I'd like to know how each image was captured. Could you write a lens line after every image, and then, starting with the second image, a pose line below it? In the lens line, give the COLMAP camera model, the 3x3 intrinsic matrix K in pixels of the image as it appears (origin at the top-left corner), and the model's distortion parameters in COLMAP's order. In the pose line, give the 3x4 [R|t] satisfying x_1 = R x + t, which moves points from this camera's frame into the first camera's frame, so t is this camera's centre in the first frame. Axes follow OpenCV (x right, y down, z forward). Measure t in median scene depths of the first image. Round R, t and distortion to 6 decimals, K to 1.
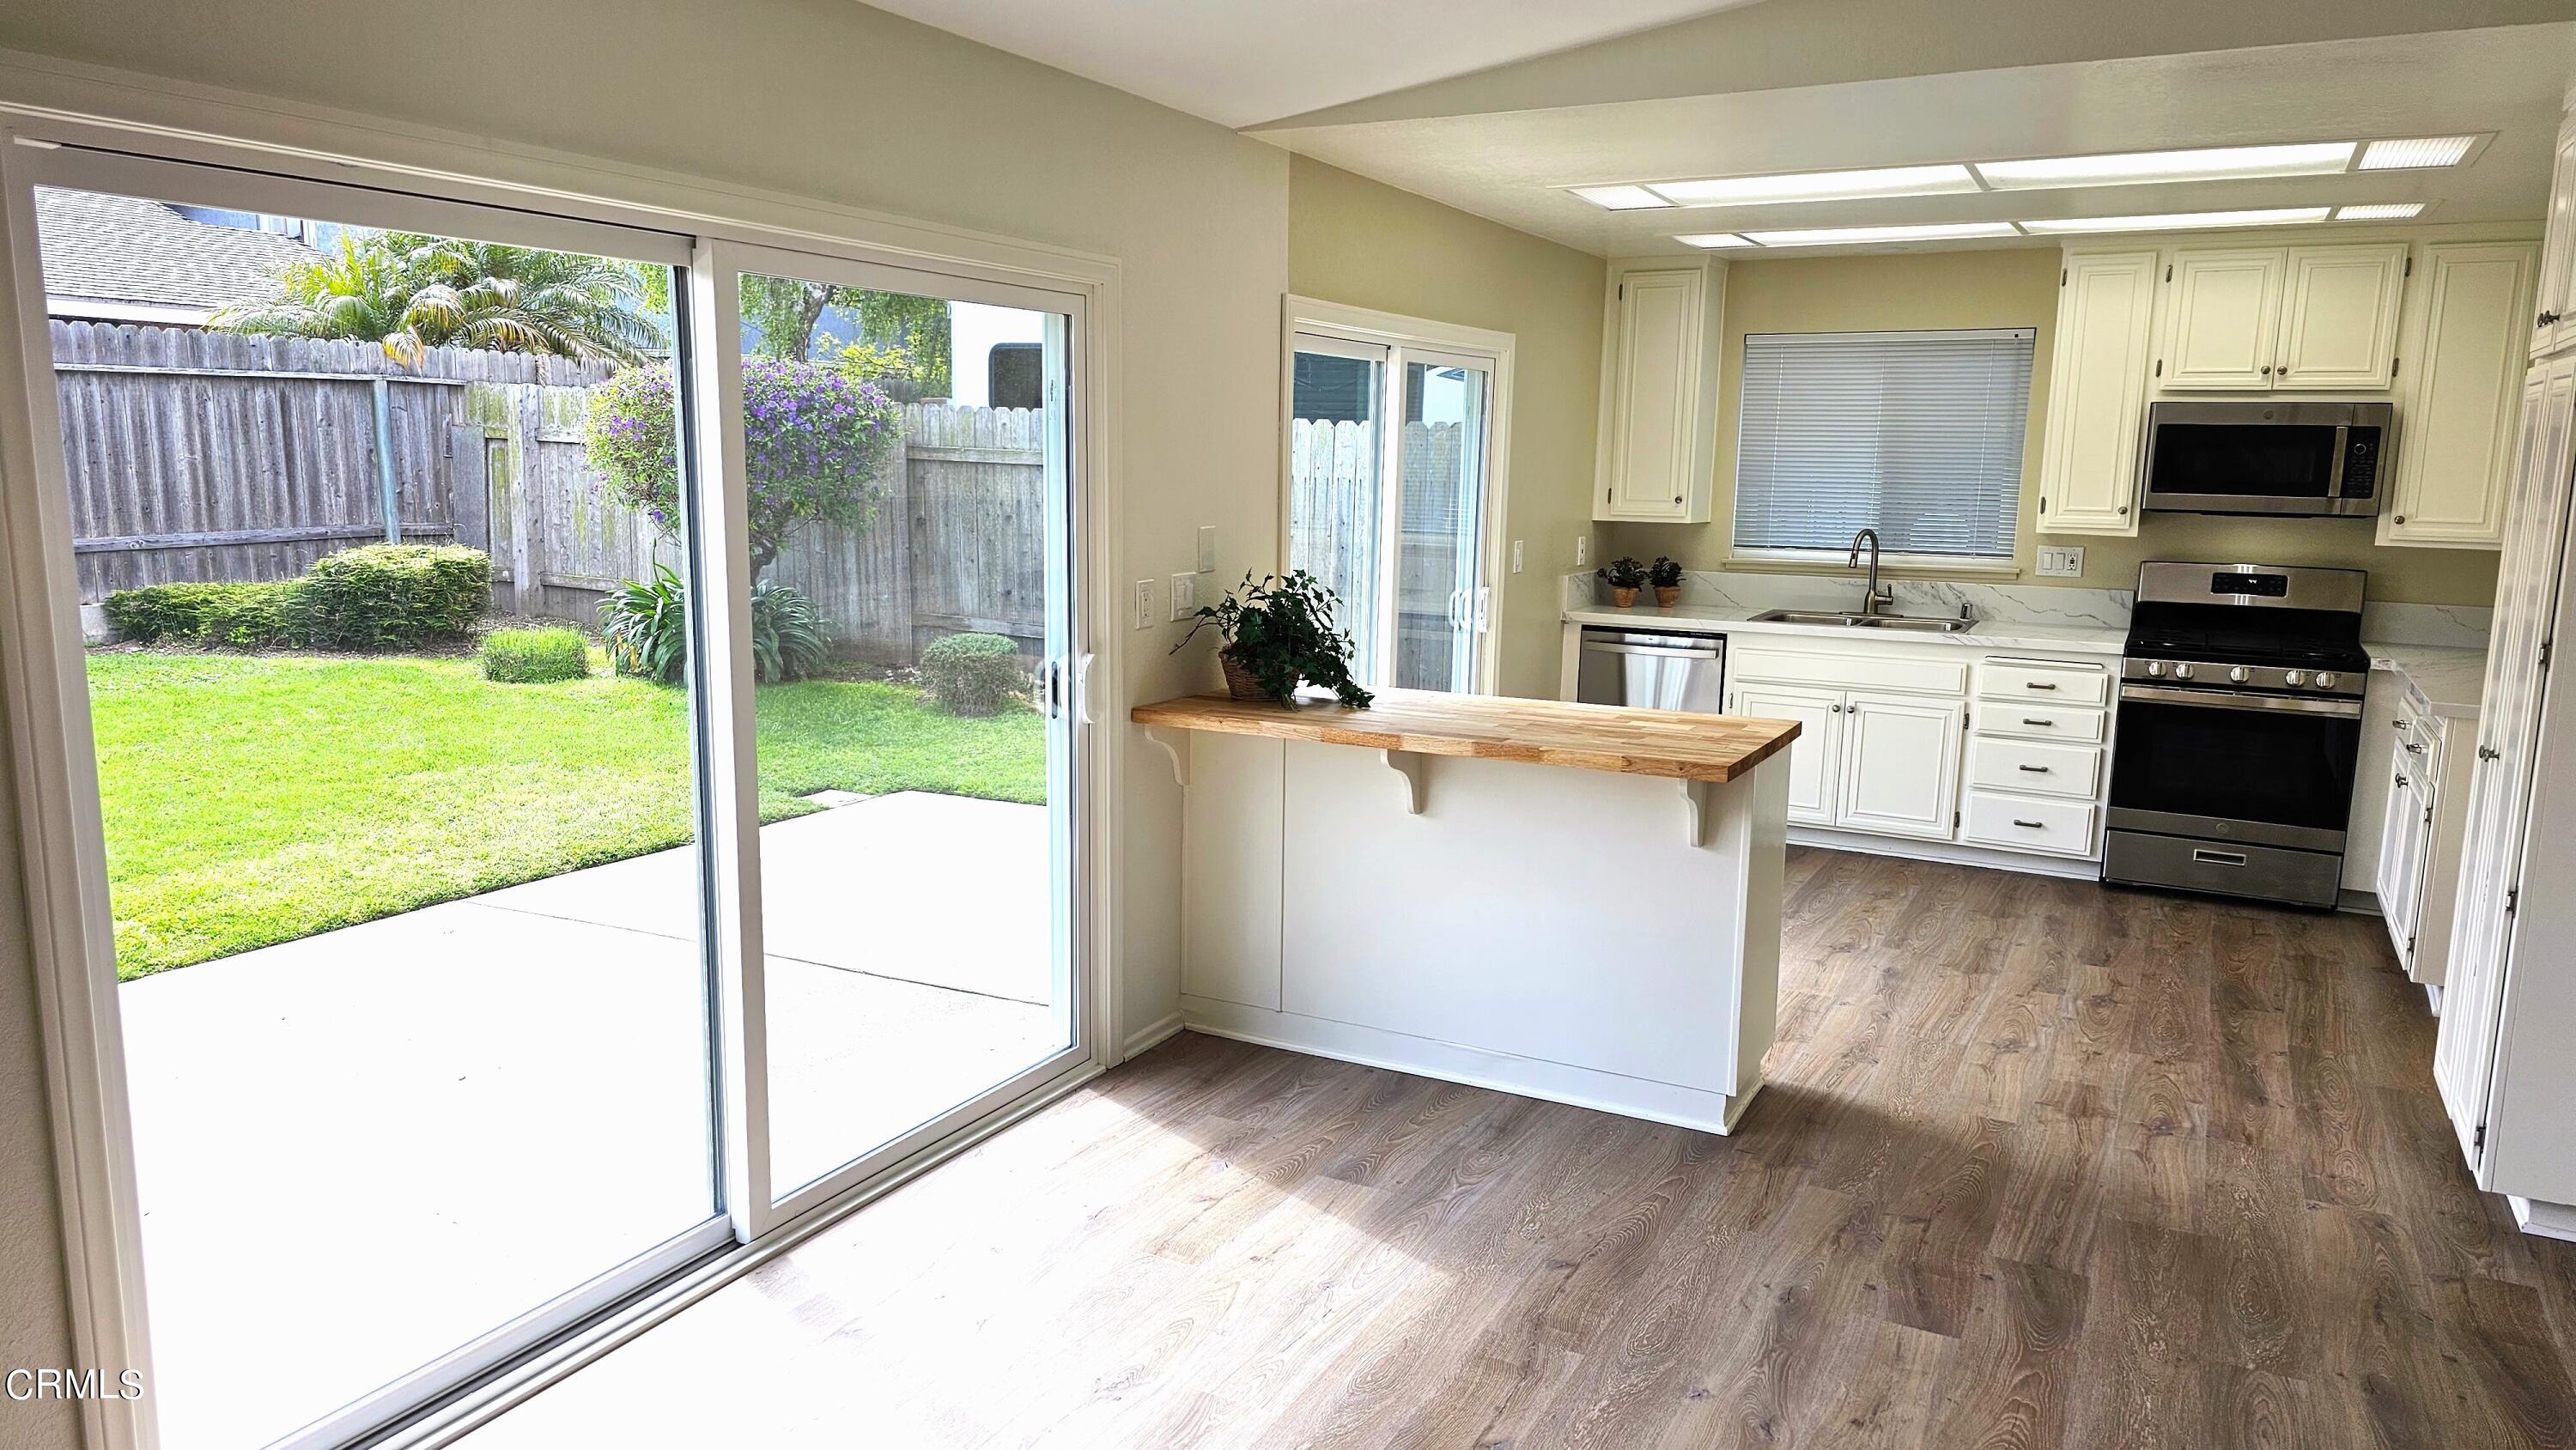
lens RADIAL K [[1713.7, 0, 1269.7], [0, 1713.7, 716.0], [0, 0, 1]] dist [0.040849, -0.029391]
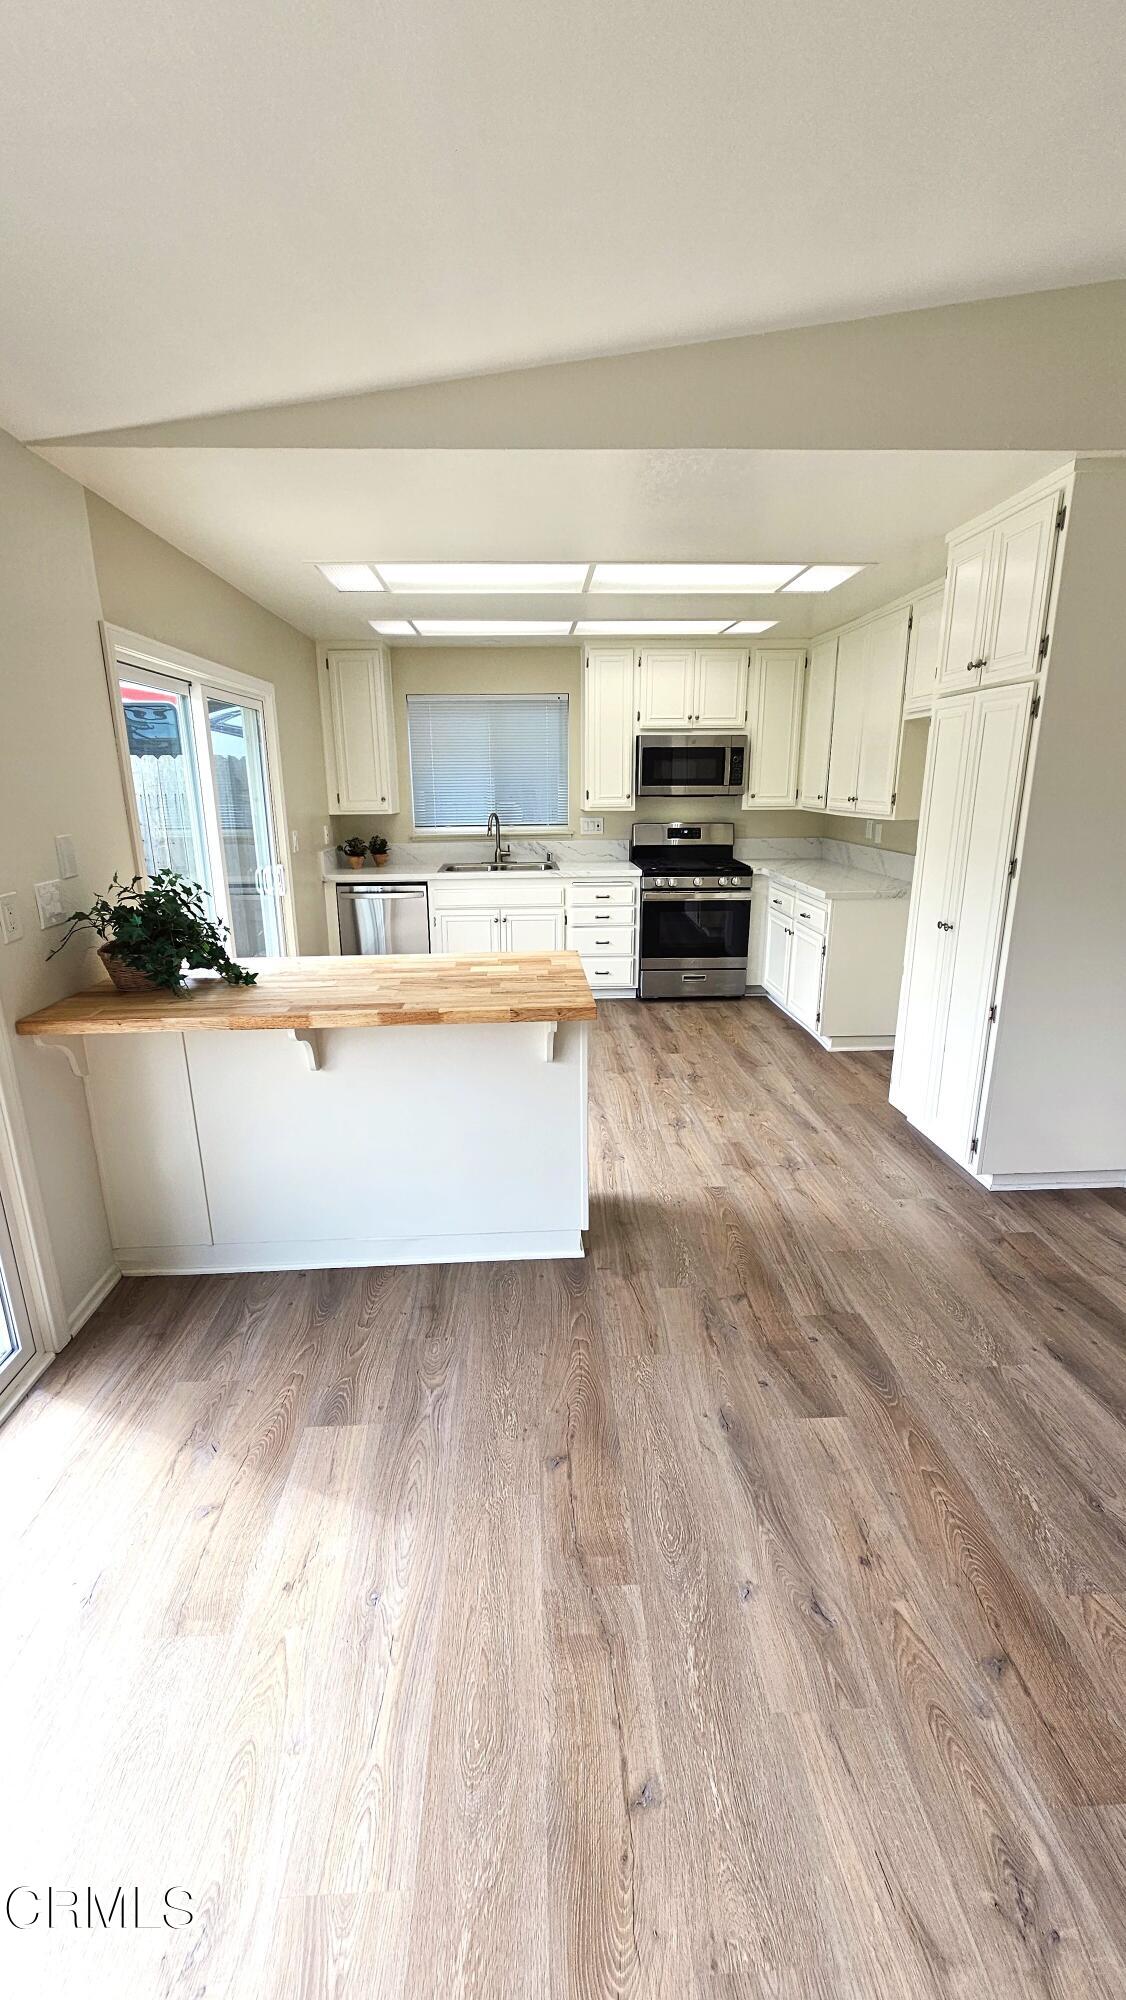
lens RADIAL K [[809.2, 0, 557.3], [0, 809.2, 1002.6], [0, 0, 1]] dist [-0.002821, -0.000638]
pose [[0.857766, -0.159794, 0.488573, -0.034128], [0.102012, 0.984468, 0.142884, -0.046500], [-0.503817, -0.072721, 0.860744, 0.388462]]
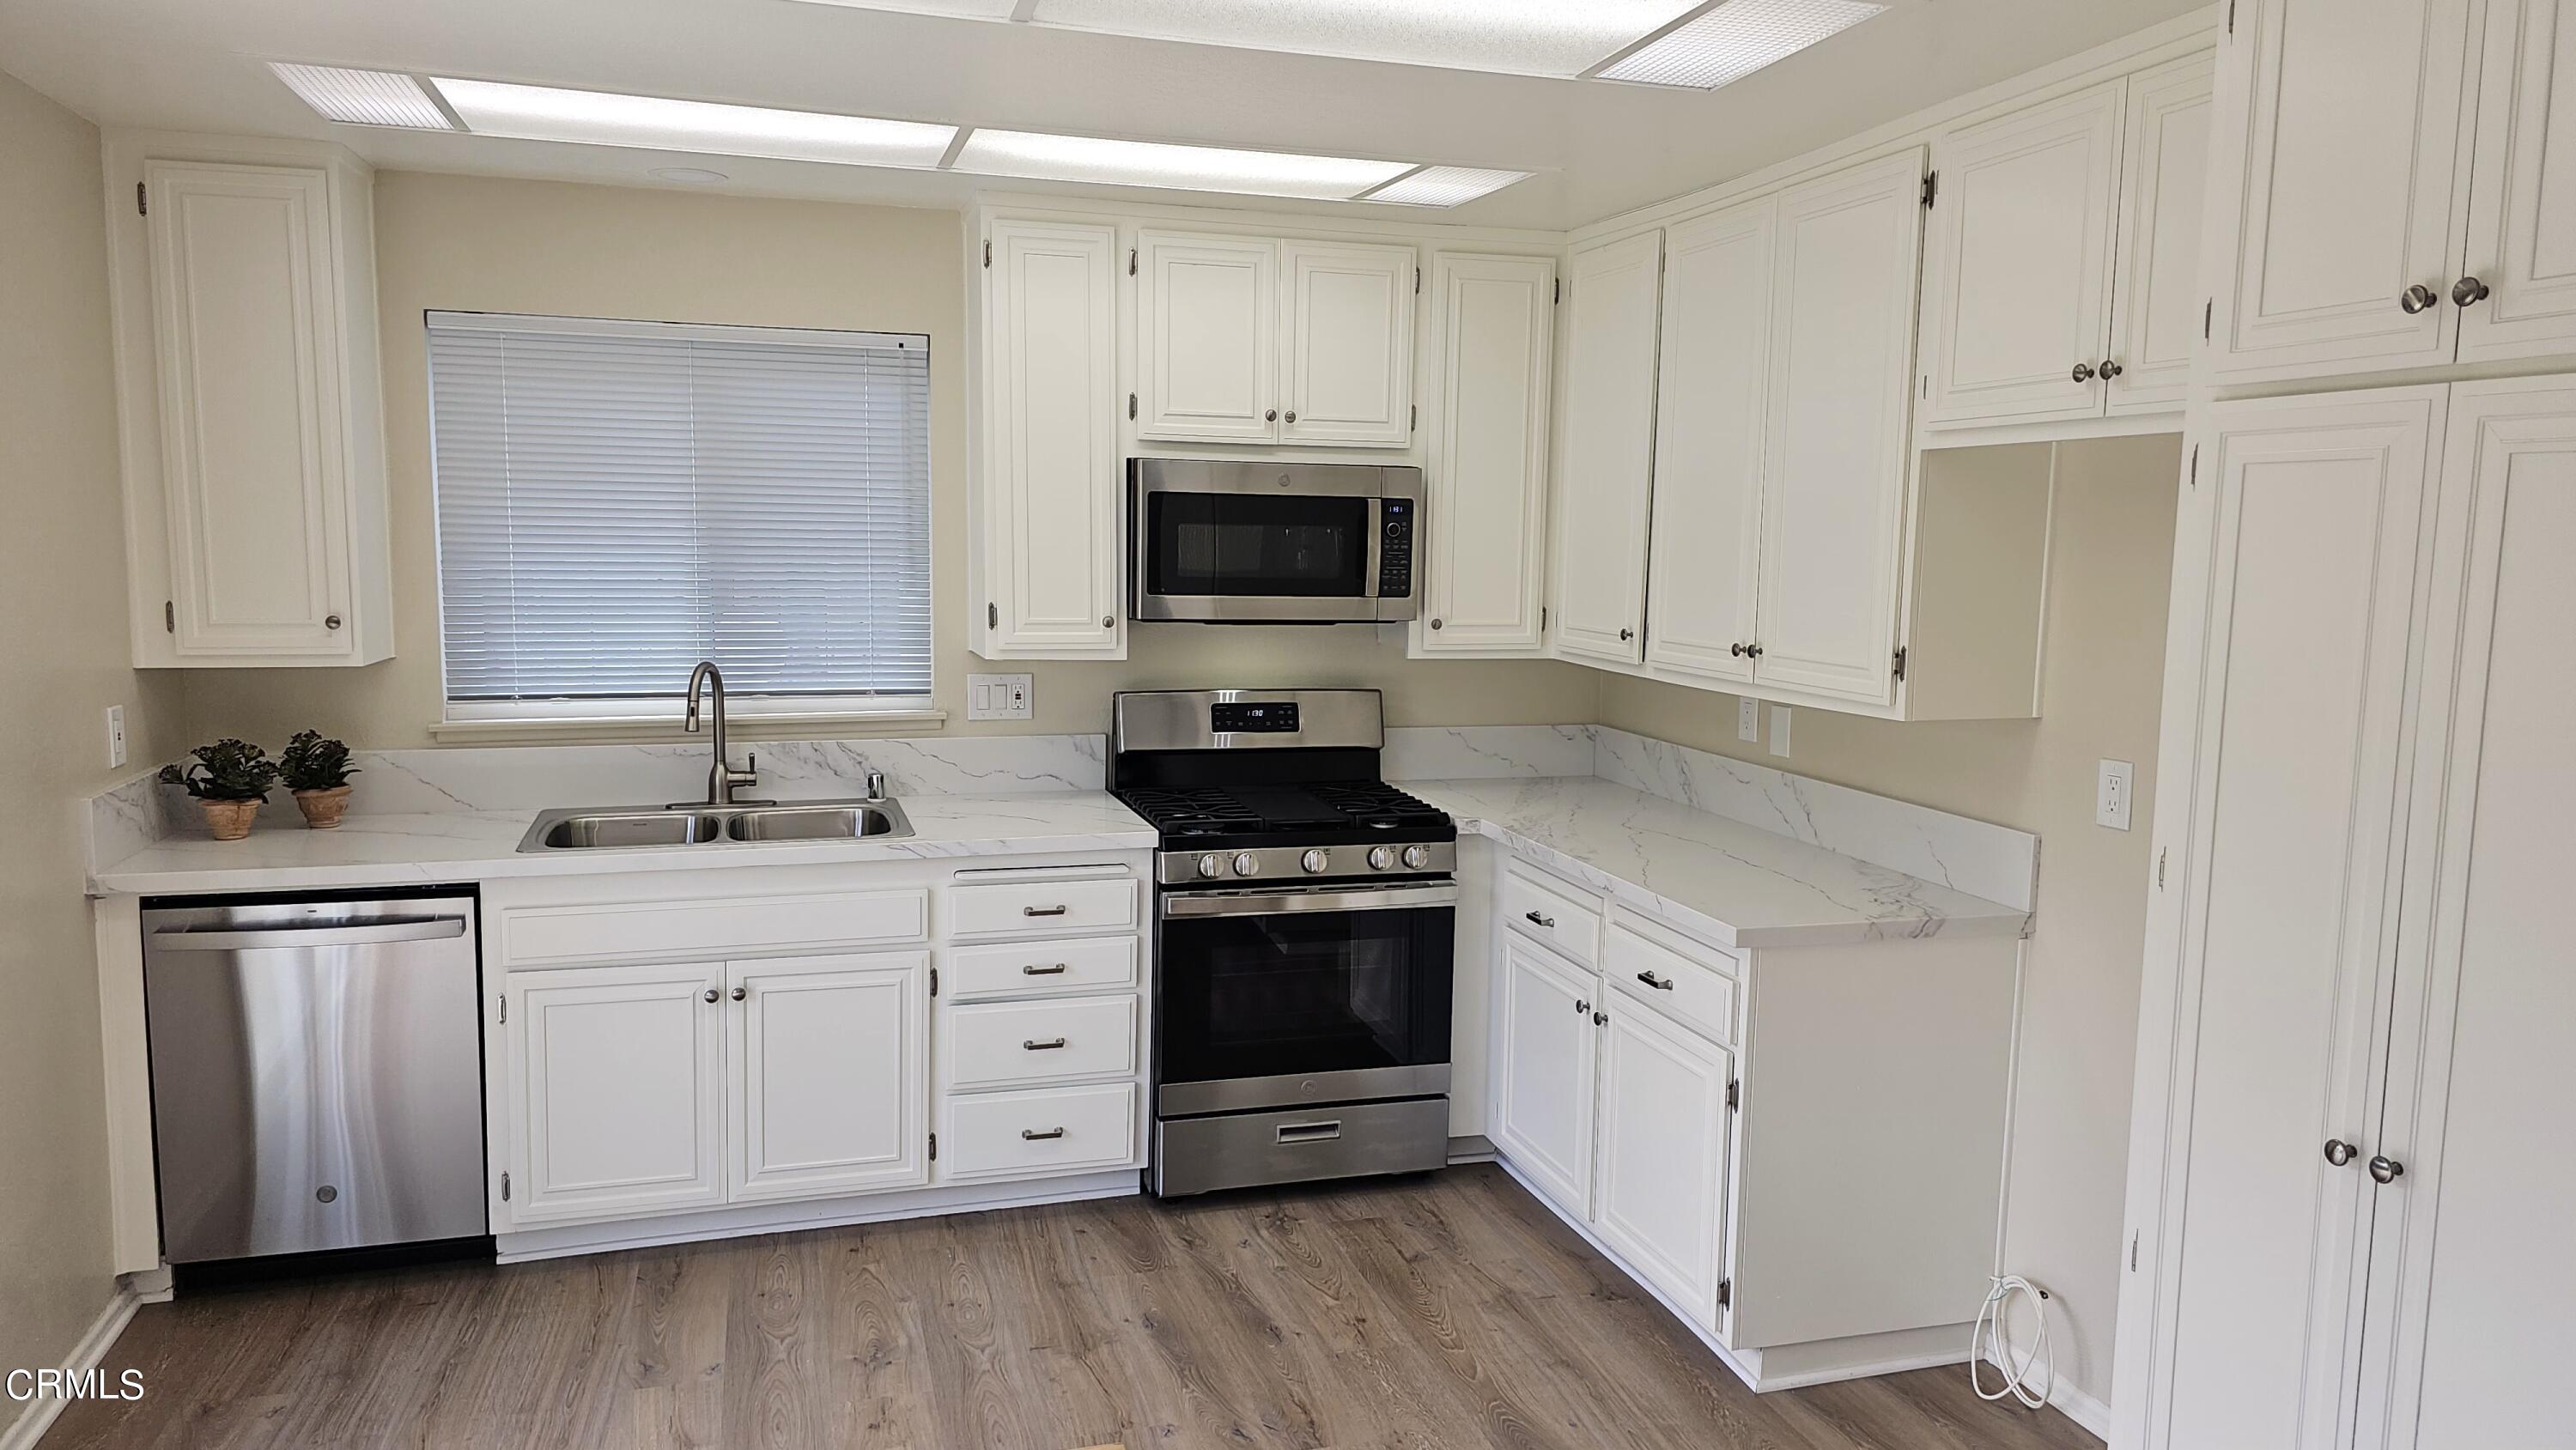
lens RADIAL K [[1713.7, 0, 1295.6], [0, 1713.7, 731.5], [0, 0, 1]] dist [0.040849, -0.029391]
pose [[0.700611, -0.089138, 0.707954, 0.111554], [0.104900, 0.994253, 0.021373, -0.114771], [-0.705791, 0.059290, 0.705935, 0.678207]]
